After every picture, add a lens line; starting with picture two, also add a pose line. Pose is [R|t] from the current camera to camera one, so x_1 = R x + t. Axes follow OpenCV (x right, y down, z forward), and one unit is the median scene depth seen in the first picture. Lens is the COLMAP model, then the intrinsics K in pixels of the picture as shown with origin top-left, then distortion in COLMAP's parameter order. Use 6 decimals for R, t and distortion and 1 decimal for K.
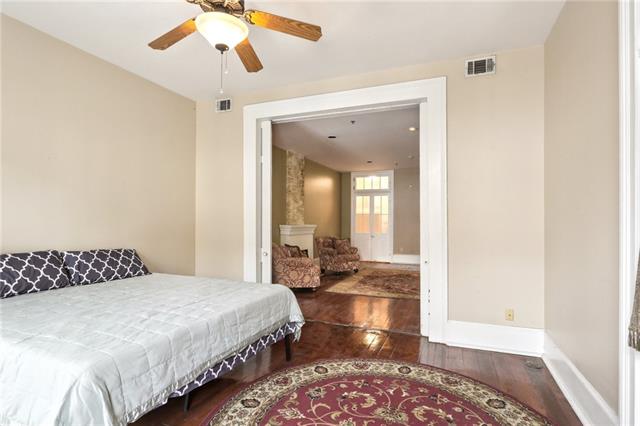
lens RADIAL K [[330.7, 0, 321.6], [0, 330.7, 220.2], [0, 0, 1]] dist [-0.000040, 0.000052]
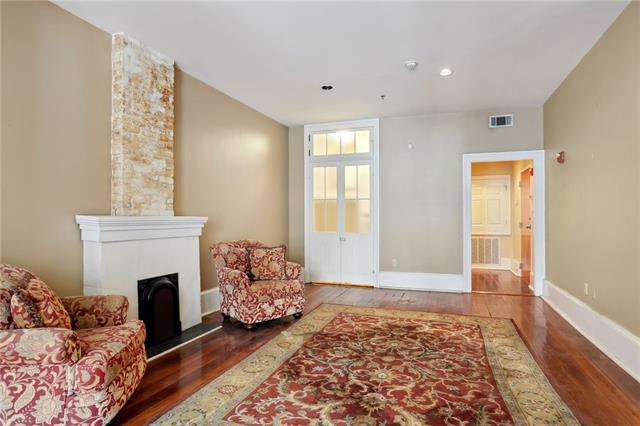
lens RADIAL K [[358.4, 0, 320.0], [0, 358.4, 213.0], [0, 0, 1]] dist [-0.001967, 0.000122]
pose [[0.999493, -0.005575, 0.031341, 0.100644], [0.006001, 0.999891, -0.013508, 0.013235], [-0.031263, 0.013689, 0.999417, 0.411264]]
